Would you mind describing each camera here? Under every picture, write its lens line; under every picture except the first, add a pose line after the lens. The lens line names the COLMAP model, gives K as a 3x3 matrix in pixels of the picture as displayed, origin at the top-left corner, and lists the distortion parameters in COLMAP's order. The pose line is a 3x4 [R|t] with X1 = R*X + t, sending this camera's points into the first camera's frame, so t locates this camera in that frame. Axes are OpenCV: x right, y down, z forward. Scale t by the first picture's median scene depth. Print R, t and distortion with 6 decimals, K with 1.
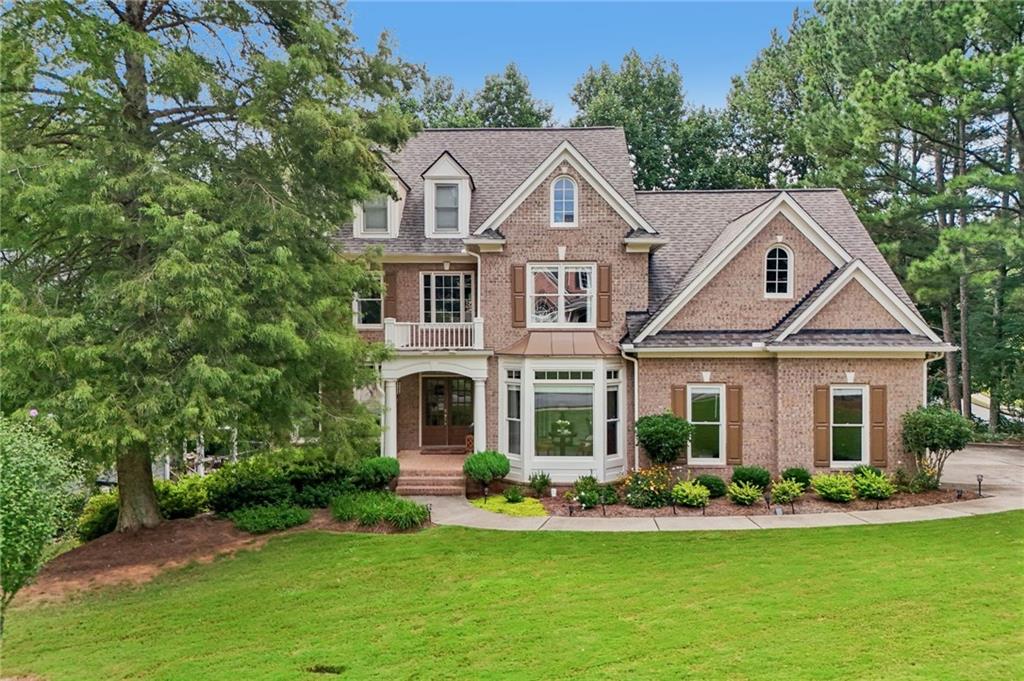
lens RADIAL K [[769.5, 0, 512.0], [0, 769.5, 340.5], [0, 0, 1]] dist [0.099627, -0.139228]
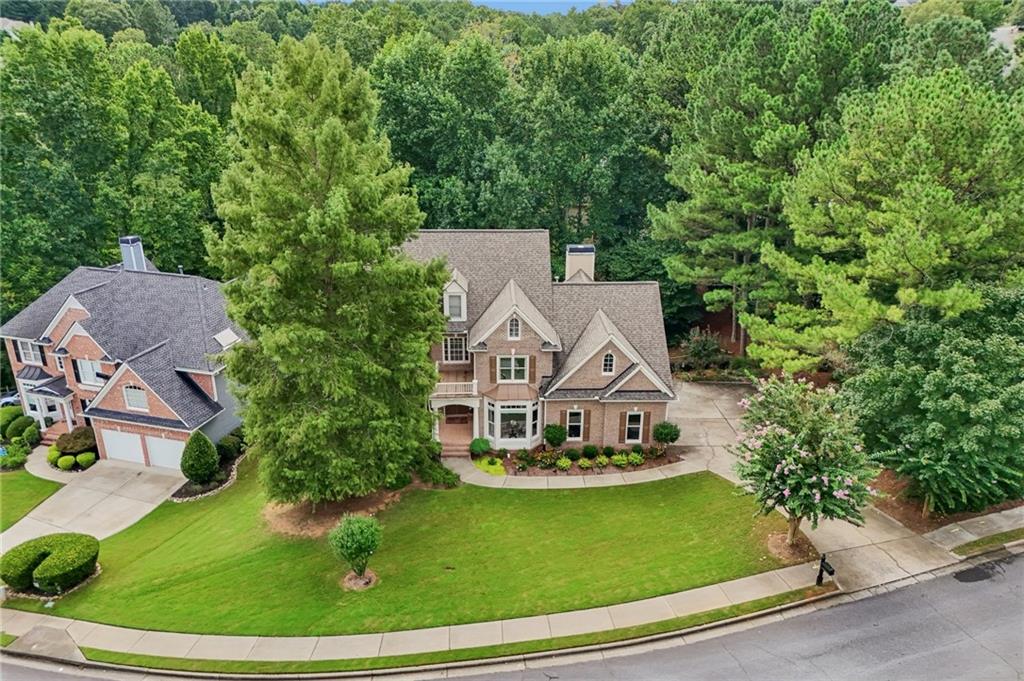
lens RADIAL K [[769.5, 0, 512.0], [0, 769.5, 340.5], [0, 0, 1]] dist [0.099627, -0.139228]
pose [[0.998399, -0.014652, 0.054630, -0.057603], [-0.006081, 0.932463, 0.361214, -0.955178], [-0.056233, -0.360968, 0.930881, -1.033769]]
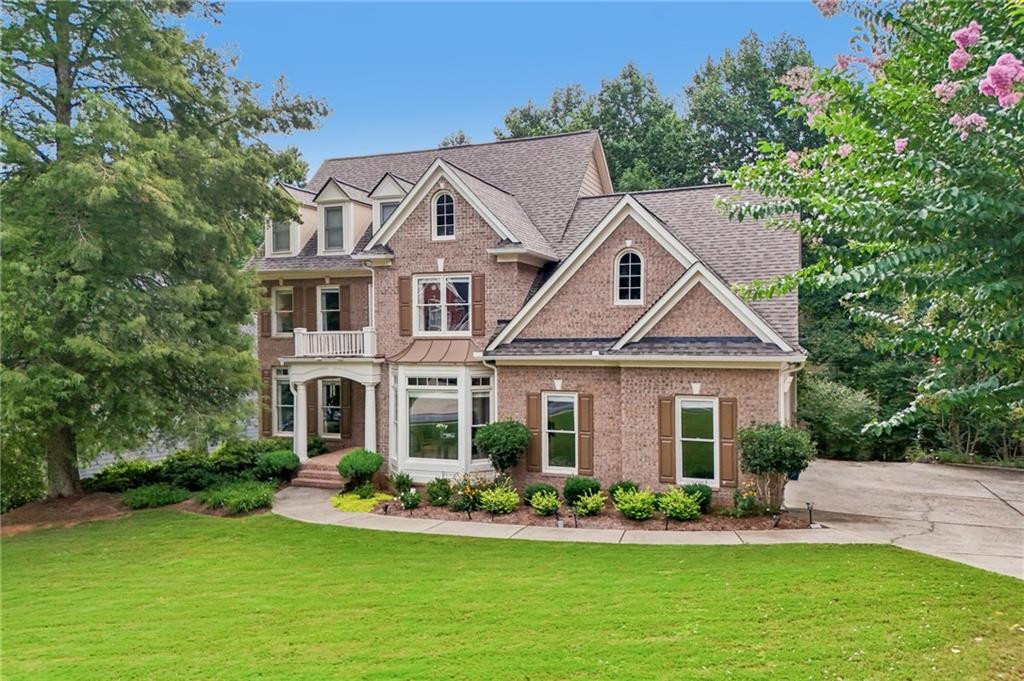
lens RADIAL K [[769.5, 0, 512.0], [0, 769.5, 340.5], [0, 0, 1]] dist [0.099627, -0.139228]
pose [[0.935898, -0.002465, -0.352263, 0.543049], [0.003091, 0.999994, 0.001213, -0.011877], [0.352258, -0.002224, 0.935900, 0.052984]]
